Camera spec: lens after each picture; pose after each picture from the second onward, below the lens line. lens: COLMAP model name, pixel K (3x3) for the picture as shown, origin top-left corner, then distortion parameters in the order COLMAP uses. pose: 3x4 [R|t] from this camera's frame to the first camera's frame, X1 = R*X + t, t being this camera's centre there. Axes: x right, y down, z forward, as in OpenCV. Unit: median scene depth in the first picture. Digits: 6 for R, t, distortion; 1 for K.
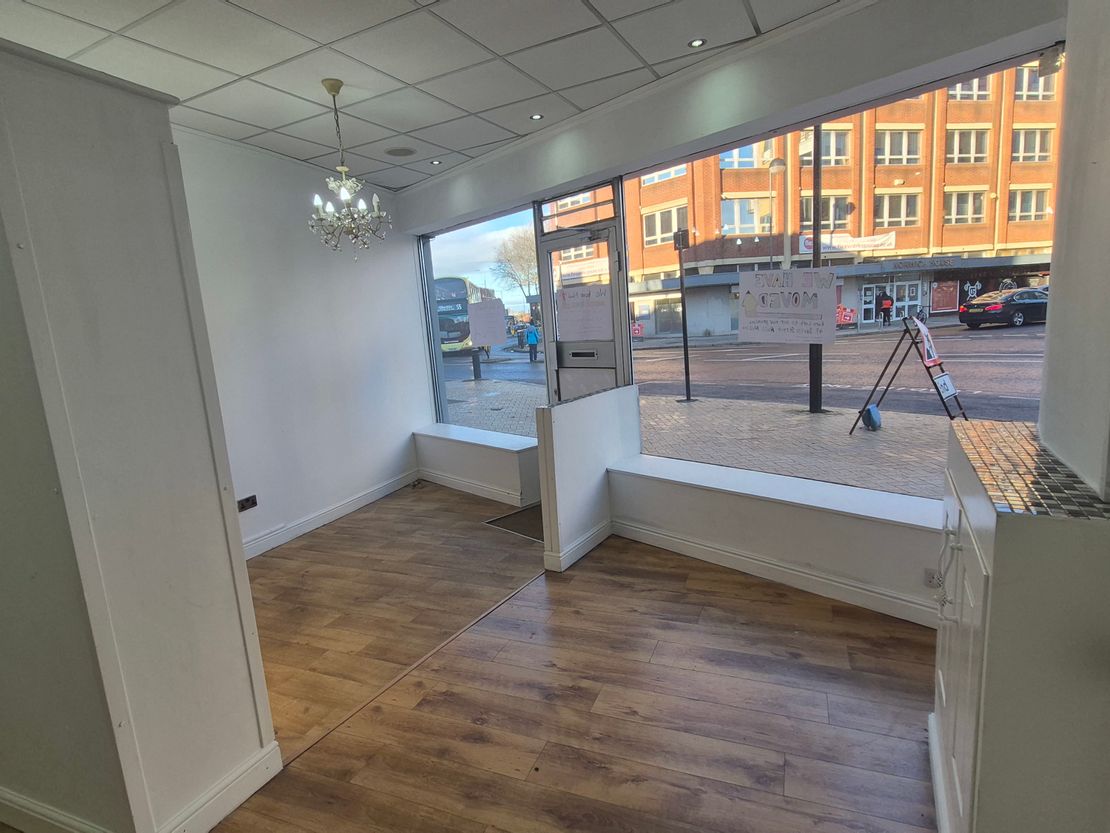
lens RADIAL K [[591.8, 0, 559.3], [0, 591.8, 420.1], [0, 0, 1]] dist [0.014088, 0.000180]
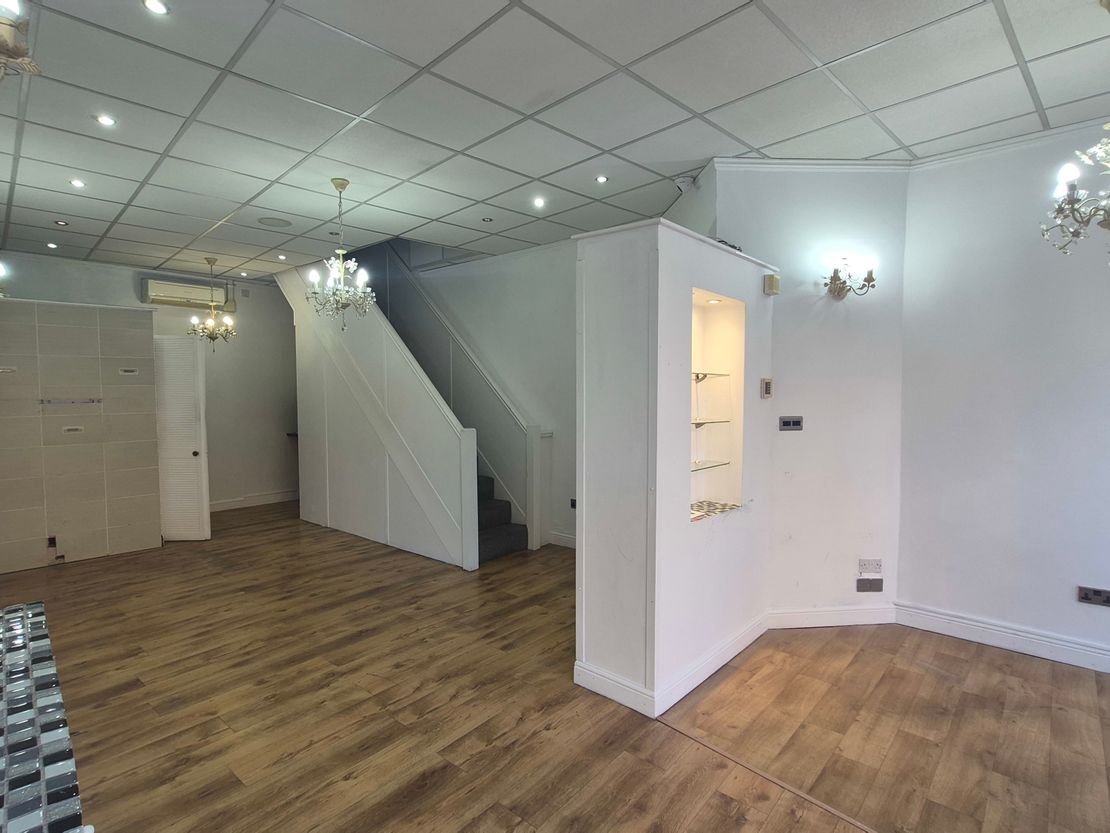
lens RADIAL K [[577.4, 0, 562.7], [0, 577.4, 418.3], [0, 0, 1]] dist [0.003303, -0.000824]
pose [[-0.306082, 0.118995, -0.944539, 0.281810], [-0.132632, 0.977152, 0.166083, -0.091660], [0.942721, 0.176111, -0.283306, 0.429930]]
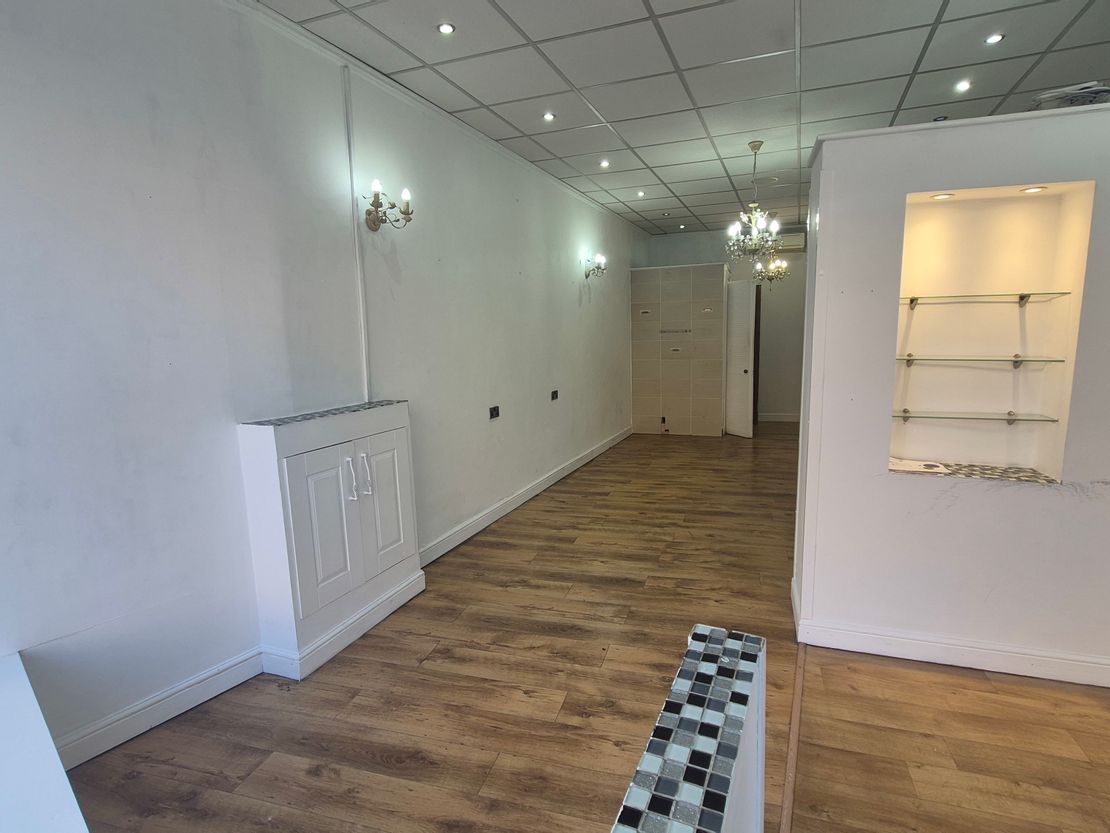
lens RADIAL K [[577.4, 0, 562.7], [0, 577.4, 418.3], [0, 0, 1]] dist [0.003303, -0.000824]
pose [[-0.991089, 0.107546, -0.078593, 0.040090], [0.076917, 0.943779, 0.321506, -0.138363], [0.108751, 0.312595, -0.943641, 0.819212]]
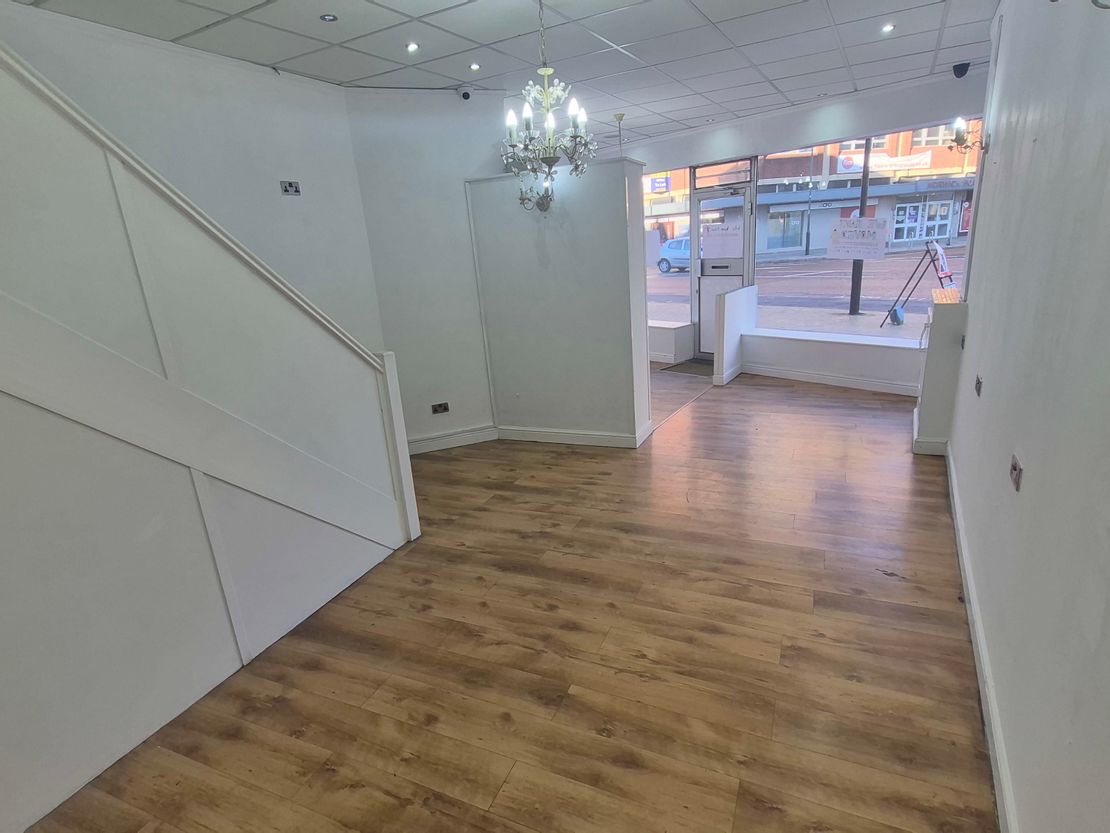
lens RADIAL K [[577.4, 0, 562.7], [0, 577.4, 418.3], [0, 0, 1]] dist [0.003303, -0.000824]
pose [[0.999492, 0.008595, -0.030696, -0.323797], [-0.004376, 0.990842, 0.134953, 0.083592], [0.031575, -0.134750, 0.990376, -0.602621]]
